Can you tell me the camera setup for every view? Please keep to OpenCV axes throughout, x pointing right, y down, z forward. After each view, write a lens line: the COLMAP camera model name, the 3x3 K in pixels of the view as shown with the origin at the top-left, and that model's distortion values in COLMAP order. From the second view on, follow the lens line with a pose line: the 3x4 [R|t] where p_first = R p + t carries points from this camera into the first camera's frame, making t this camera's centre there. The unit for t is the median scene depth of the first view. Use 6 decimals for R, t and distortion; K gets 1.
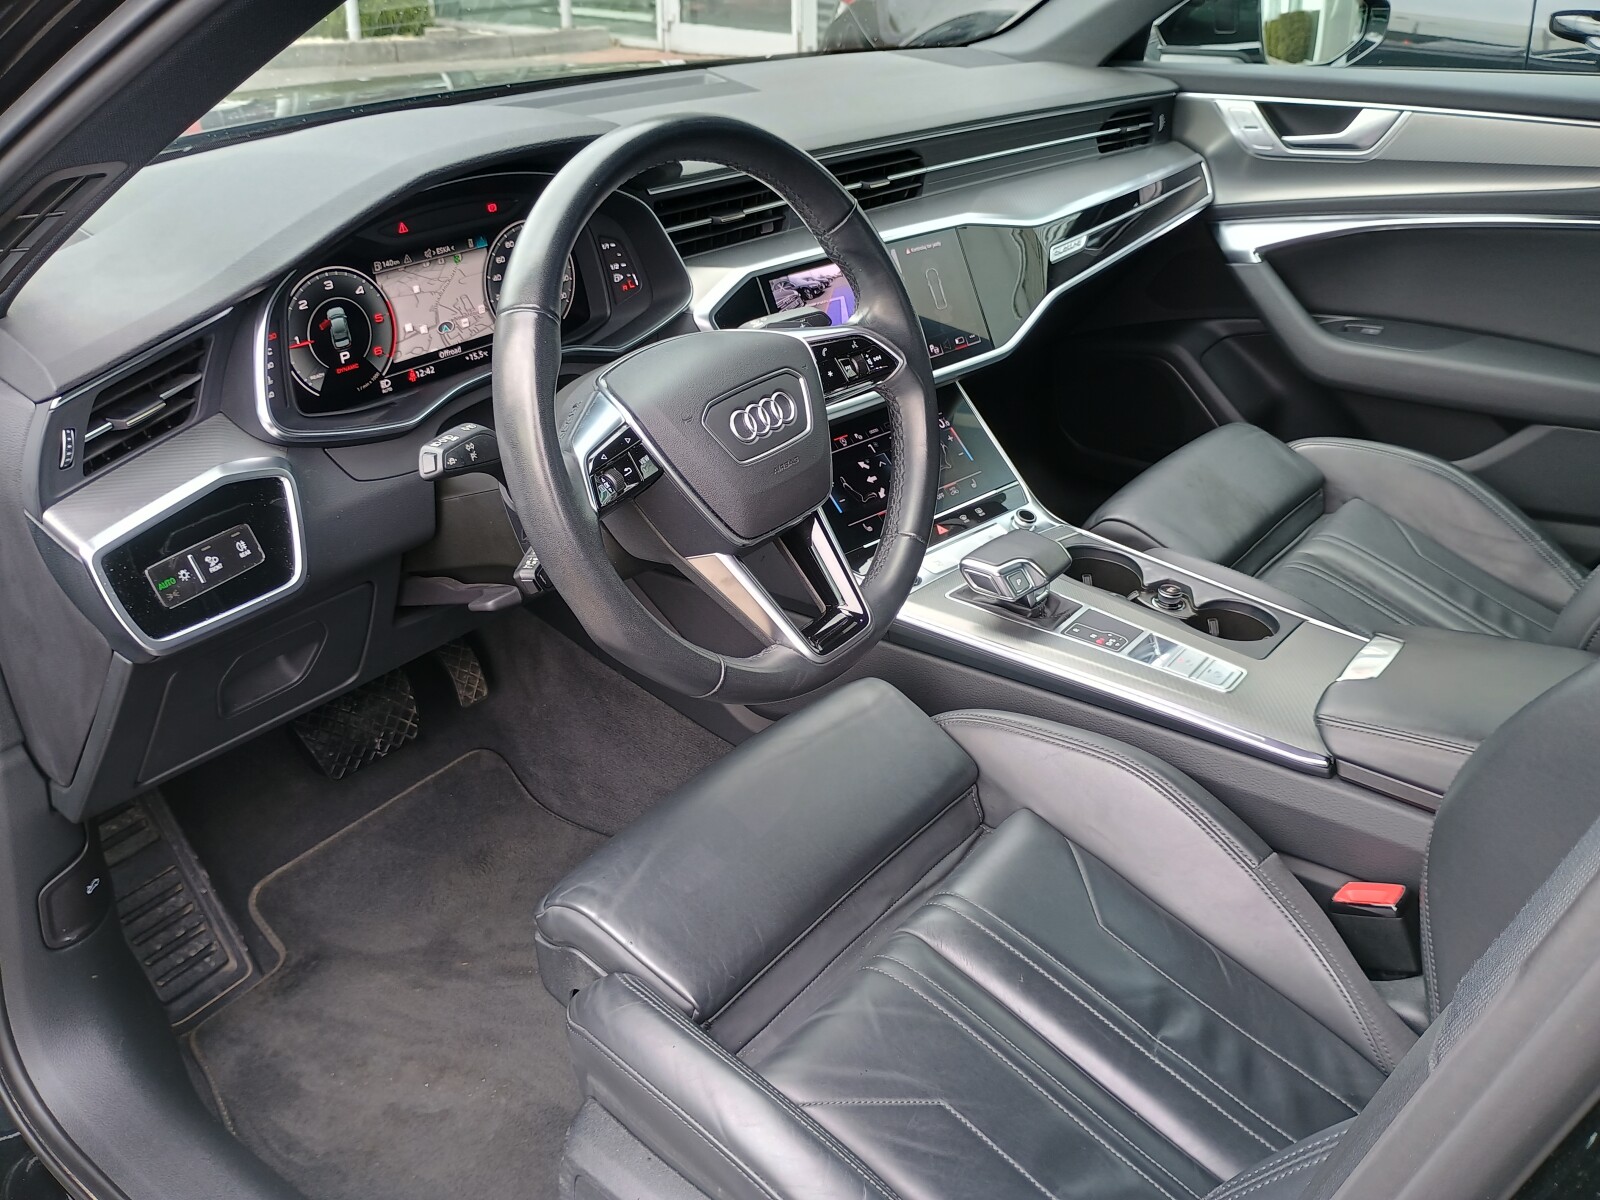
lens RADIAL K [[1400.5, 0, 804.8], [0, 1400.5, 582.9], [0, 0, 1]] dist [0.047041, -0.046467]
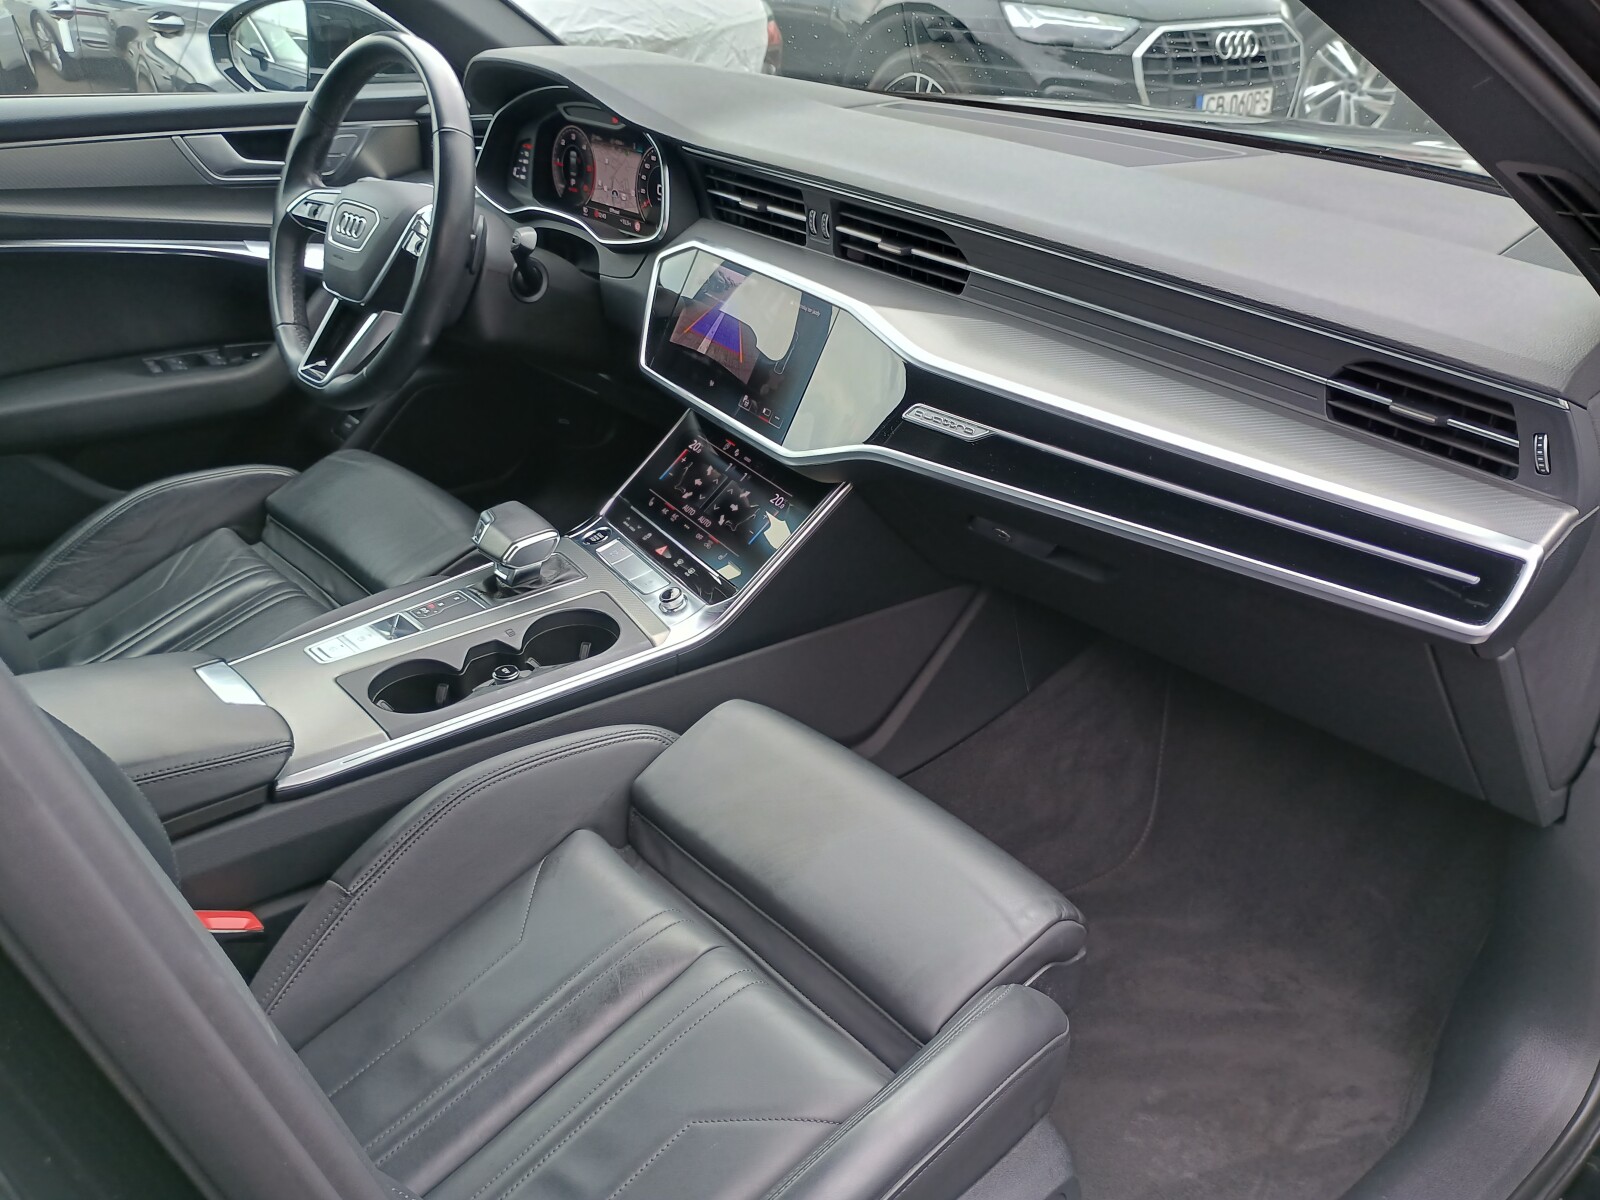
lens RADIAL K [[1400.5, 0, 804.8], [0, 1400.5, 582.9], [0, 0, 1]] dist [0.047041, -0.046467]
pose [[-0.209363, 0.423558, -0.881343, 1.186846], [-0.455978, 0.755036, 0.471174, -0.659782], [0.865015, 0.500520, 0.035056, 1.315114]]
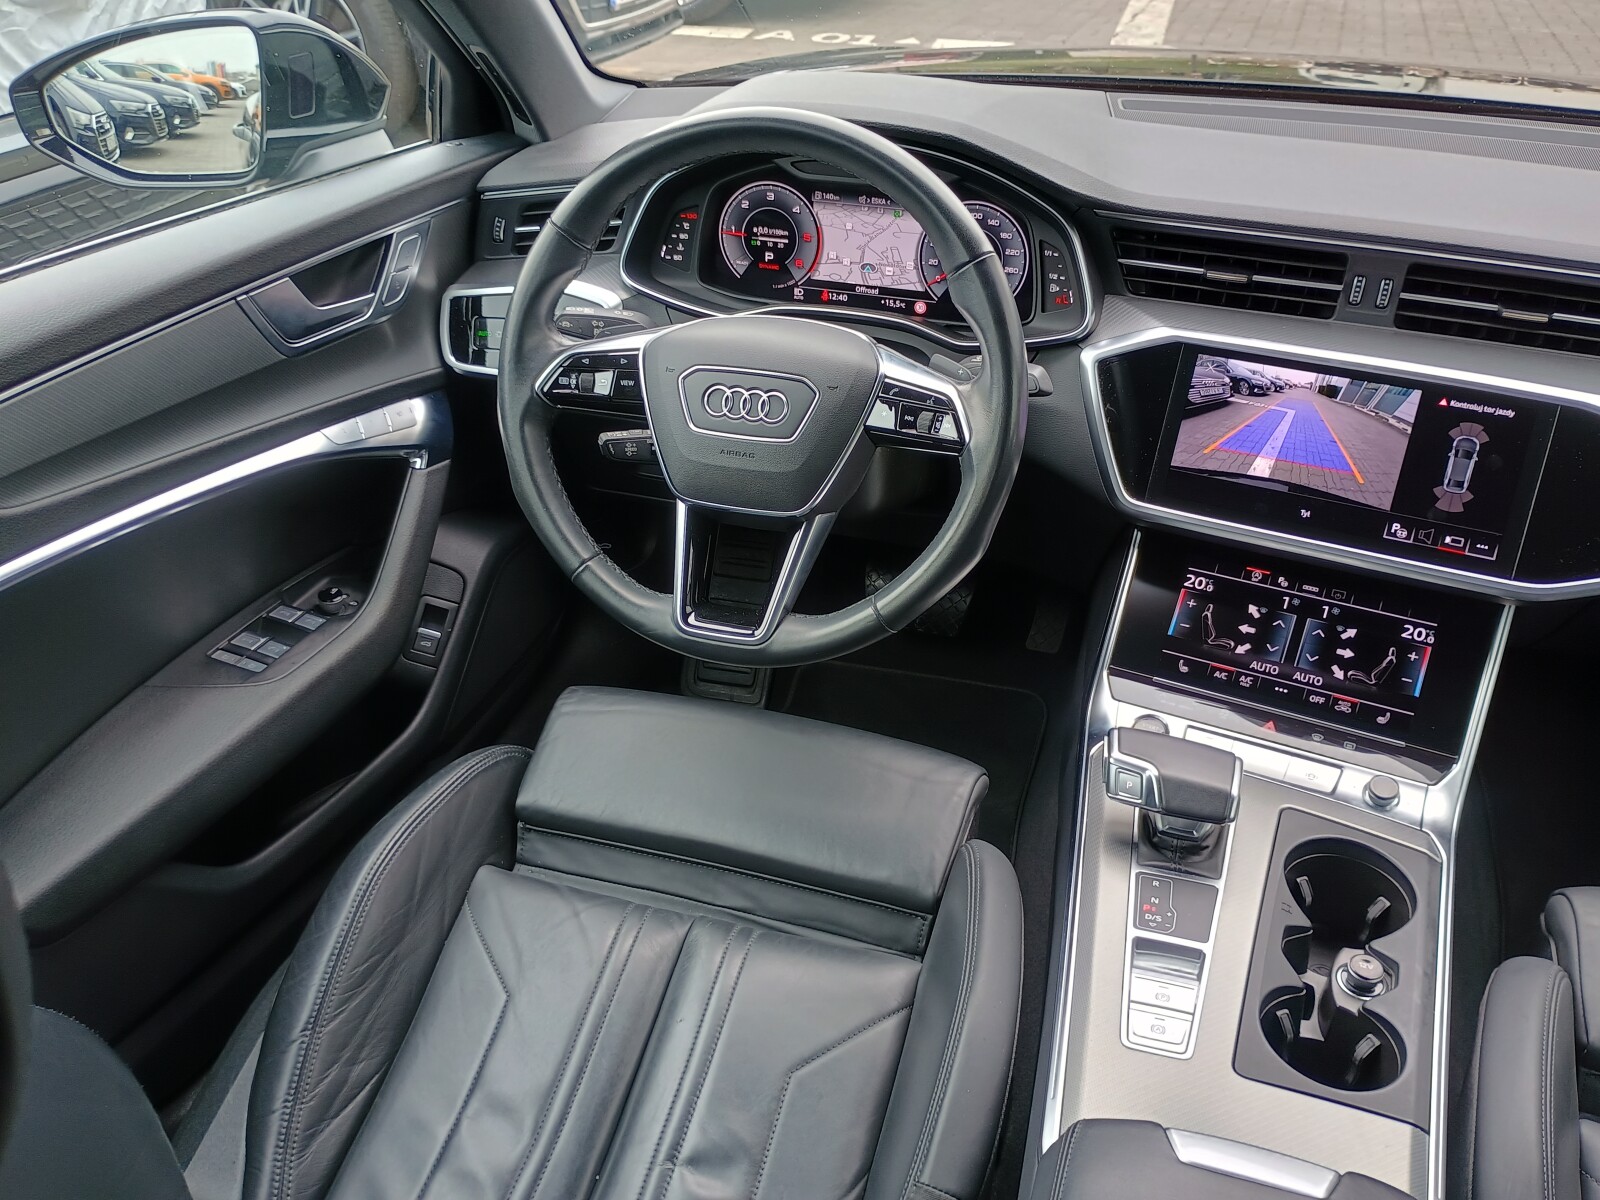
lens RADIAL K [[1395.4, 0, 808.7], [0, 1395.4, 609.7], [0, 0, 1]] dist [0.048778, -0.046288]
pose [[0.350881, 0.495339, -0.794684, 0.748678], [-0.442352, 0.835662, 0.325567, -0.293498], [0.825353, 0.237295, 0.512332, 0.443950]]
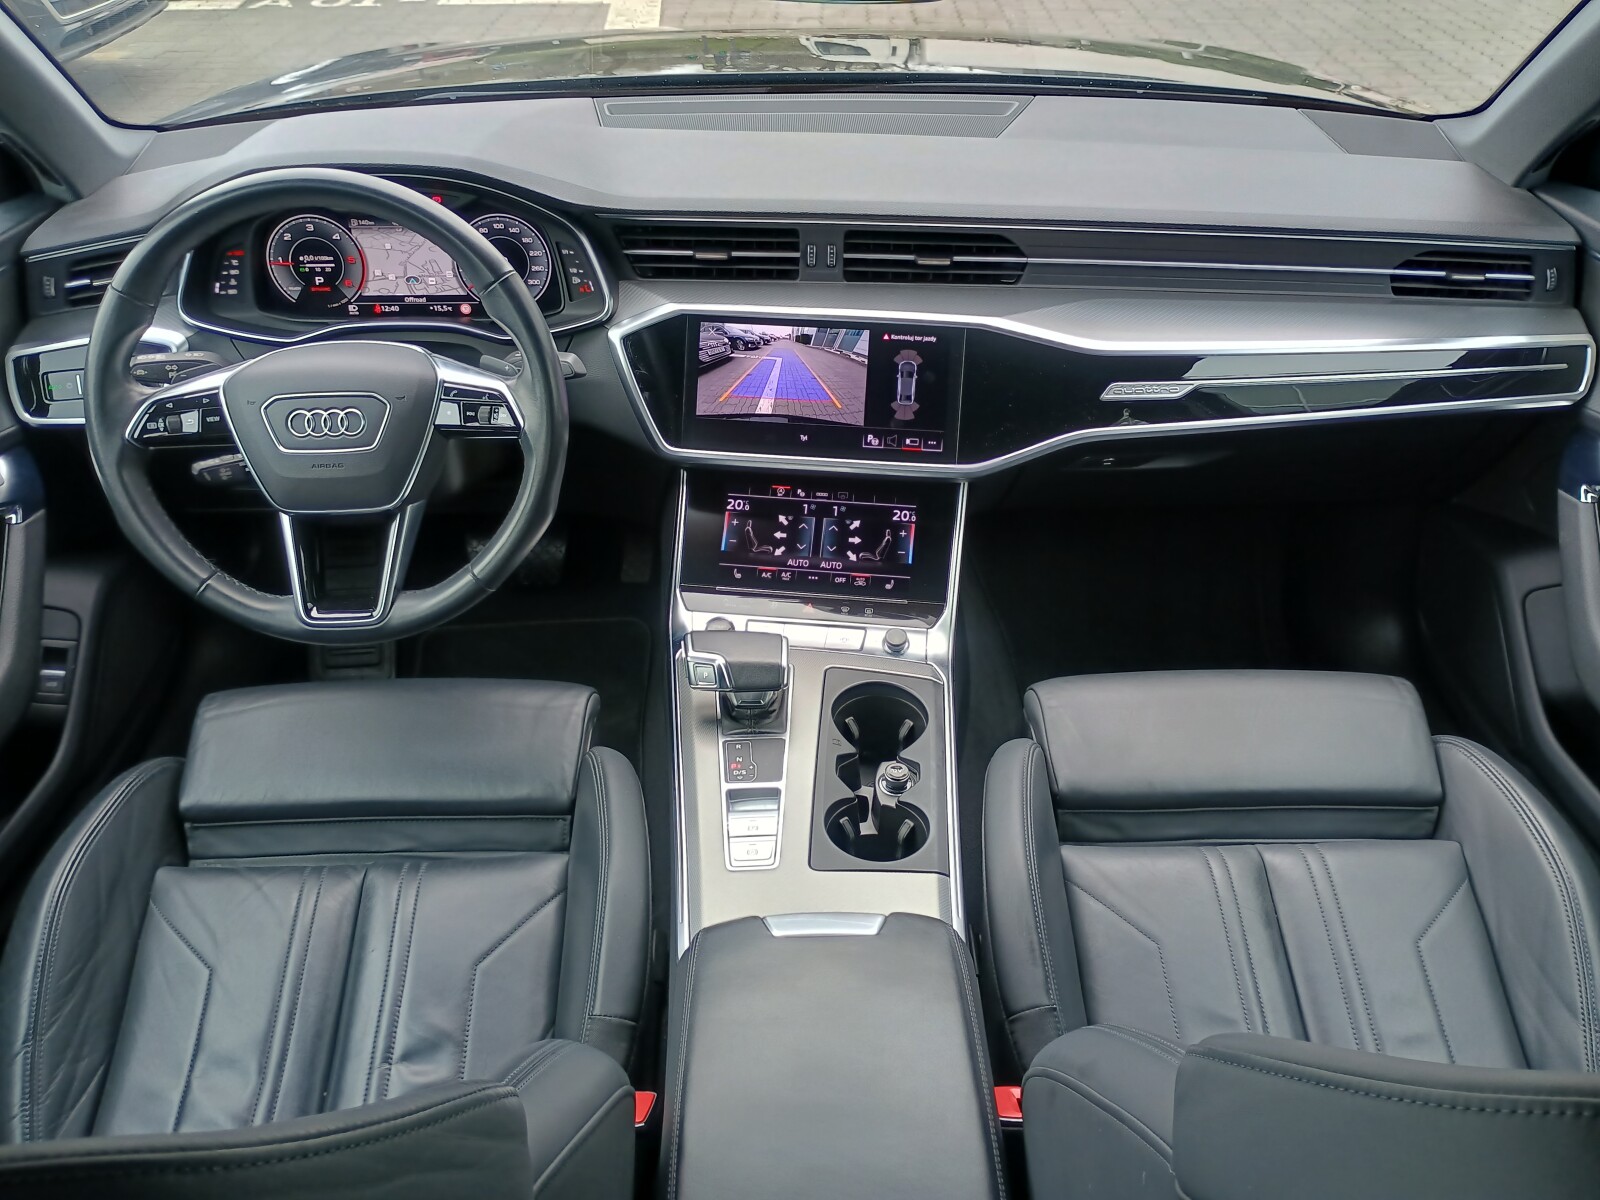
lens RADIAL K [[1380.5, 0, 805.6], [0, 1380.5, 589.4], [0, 0, 1]] dist [0.048839, -0.055988]
pose [[0.631479, 0.425702, -0.648083, 0.904635], [-0.355560, 0.901735, 0.245867, -0.362366], [0.689066, 0.075172, 0.720789, 0.349396]]
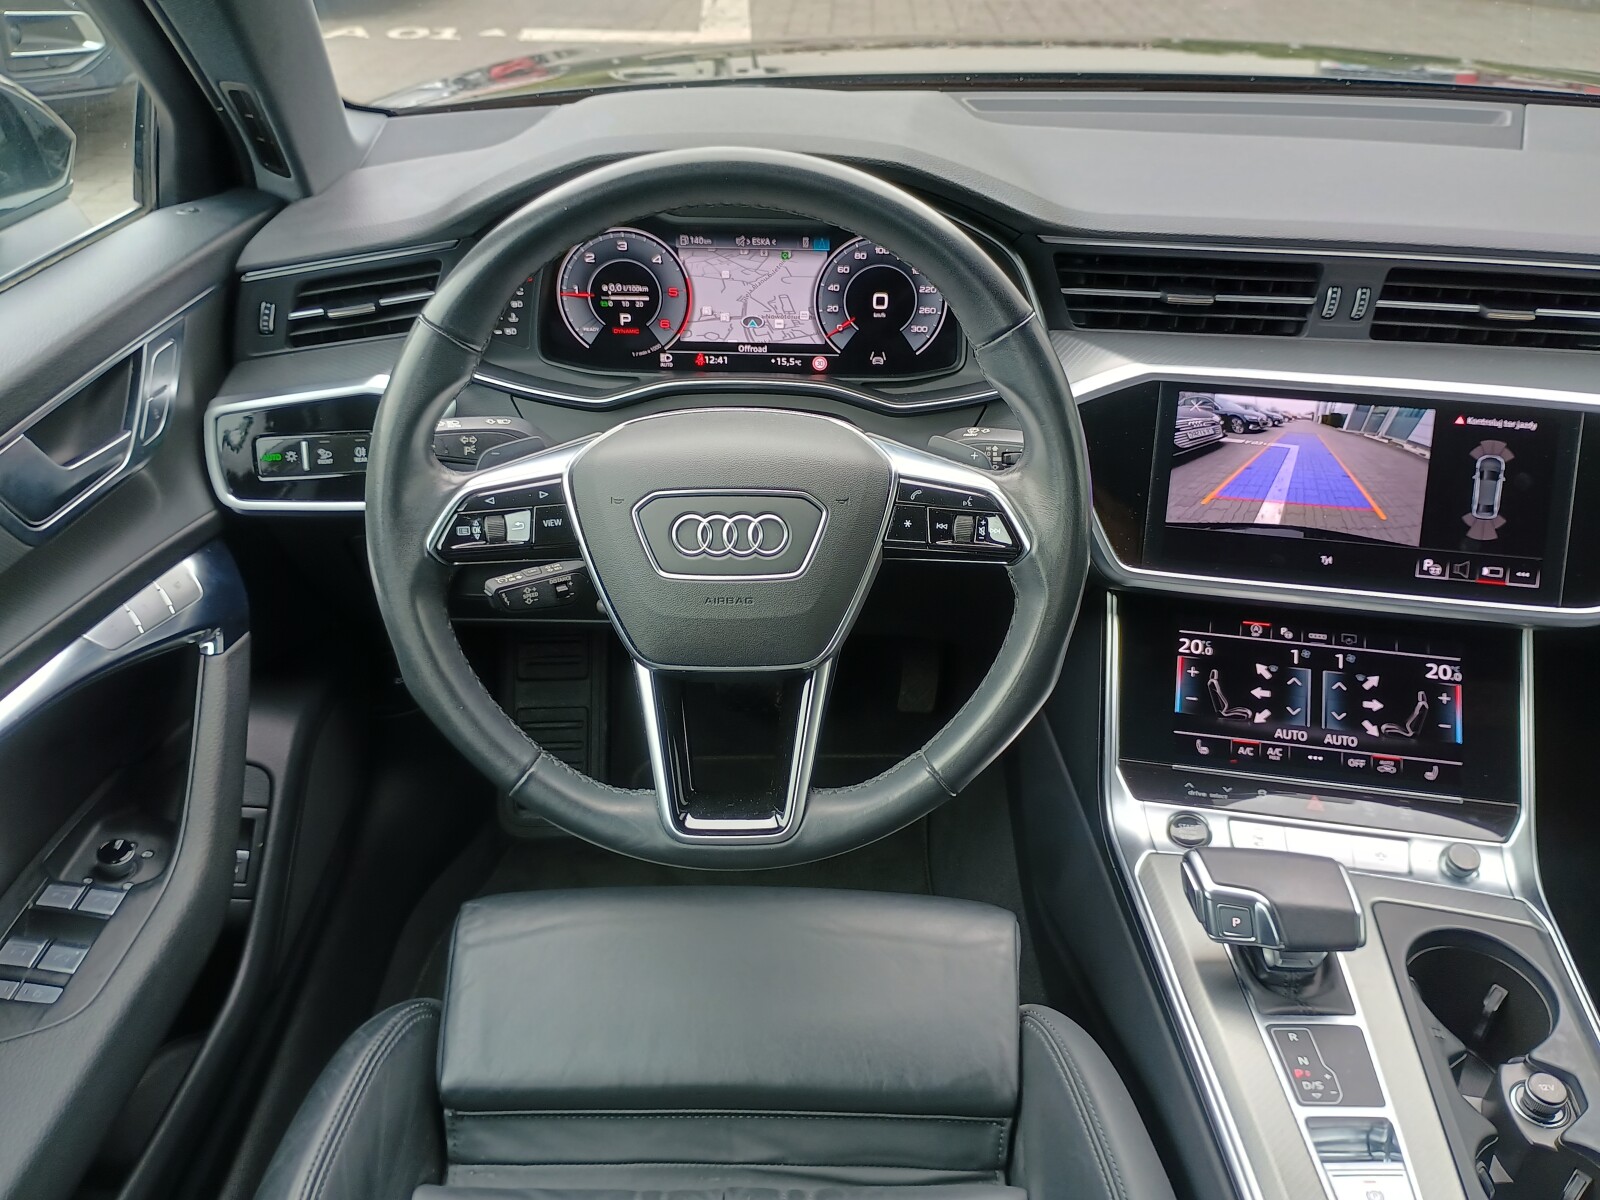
lens RADIAL K [[1400.5, 0, 804.8], [0, 1400.5, 582.9], [0, 0, 1]] dist [0.047041, -0.046467]
pose [[0.610606, 0.417244, -0.673103, 0.456083], [-0.382318, 0.899651, 0.210858, -0.232415], [0.693537, 0.128588, 0.708853, 0.384066]]
